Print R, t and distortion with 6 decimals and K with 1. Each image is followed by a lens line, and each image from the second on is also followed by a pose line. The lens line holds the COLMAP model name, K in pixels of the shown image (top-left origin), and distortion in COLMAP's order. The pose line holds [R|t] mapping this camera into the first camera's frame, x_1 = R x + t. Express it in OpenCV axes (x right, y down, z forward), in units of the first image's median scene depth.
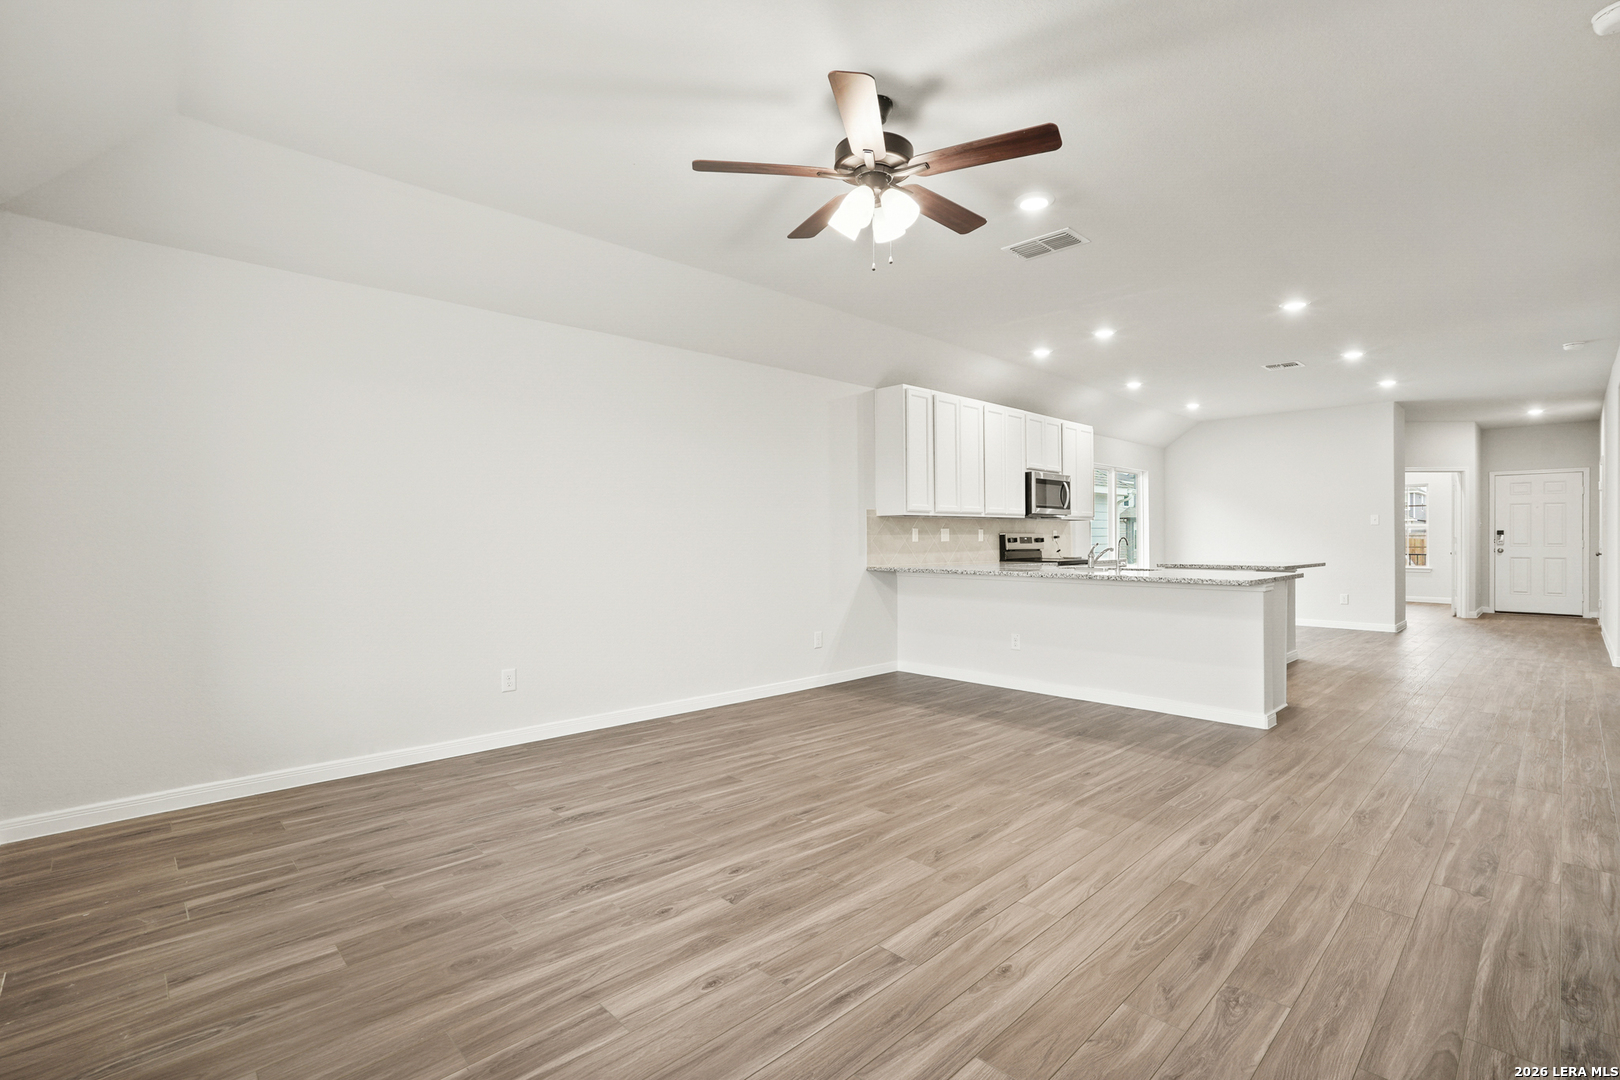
lens RADIAL K [[742.1, 0, 807.3], [0, 742.1, 547.1], [0, 0, 1]] dist [-0.046498, 0.019399]
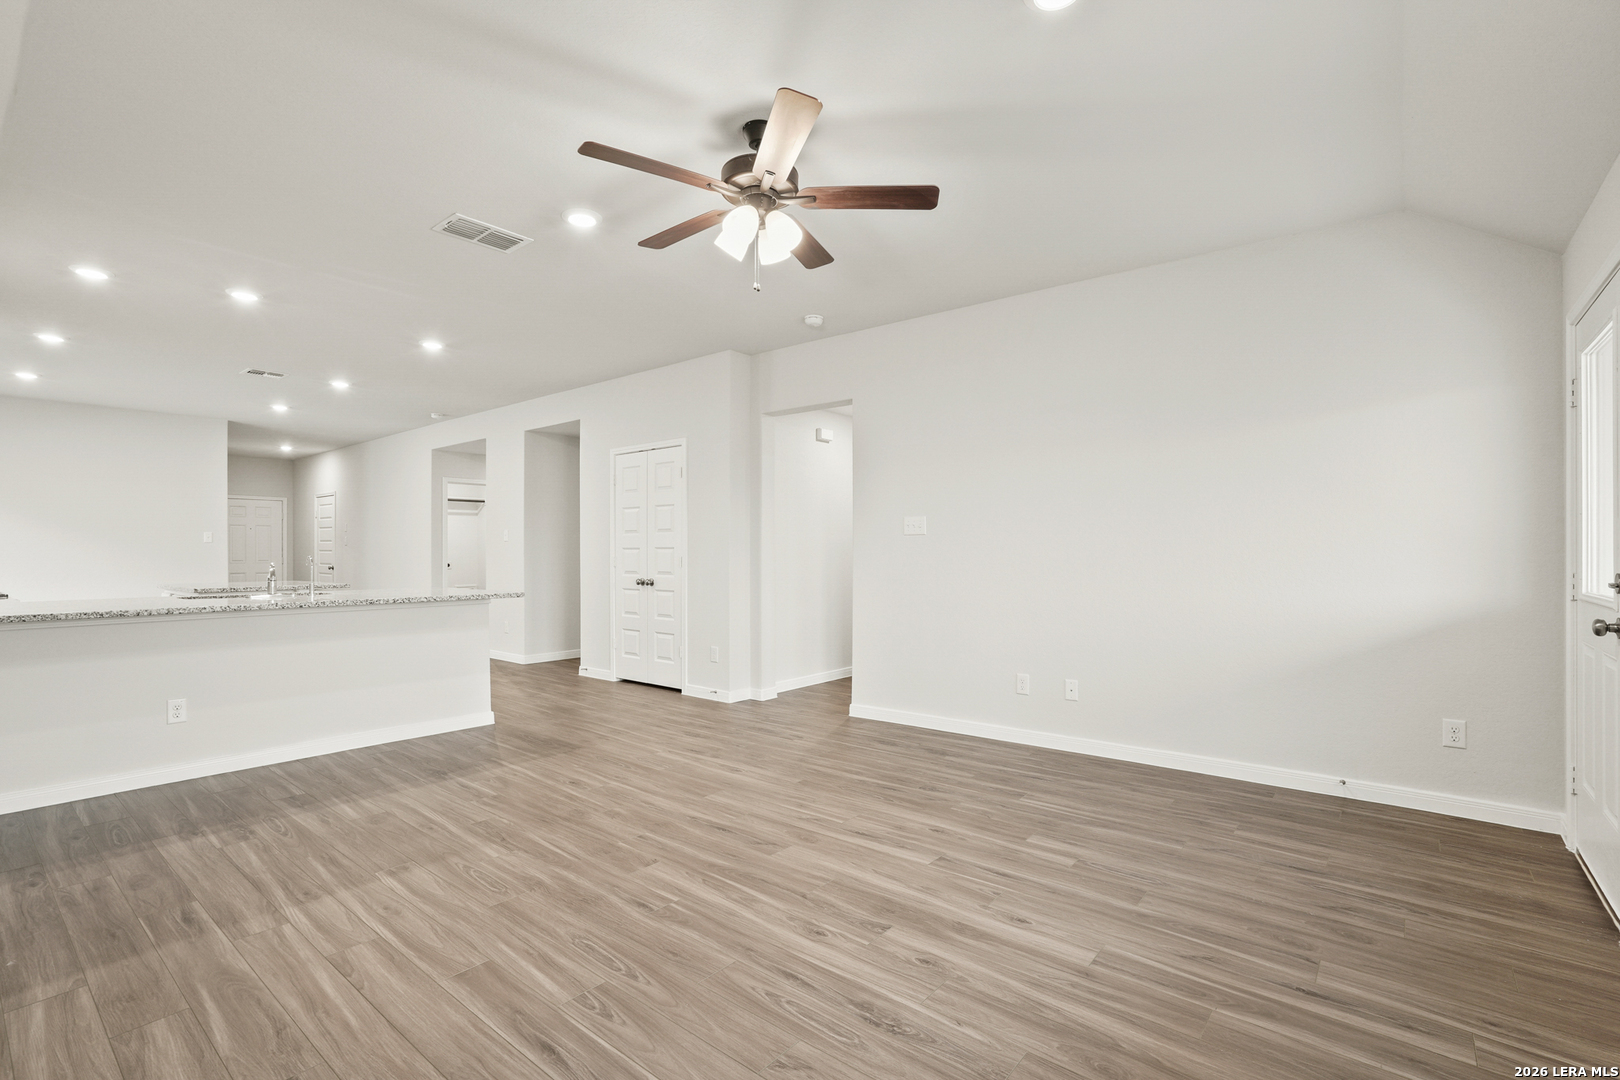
lens RADIAL K [[742.1, 0, 807.3], [0, 742.1, 547.1], [0, 0, 1]] dist [-0.046498, 0.019399]
pose [[-0.113631, 0.008431, 0.993487, -0.820300], [0.016773, 0.999838, -0.006567, -0.012712], [-0.993381, 0.015918, -0.113754, 0.934909]]
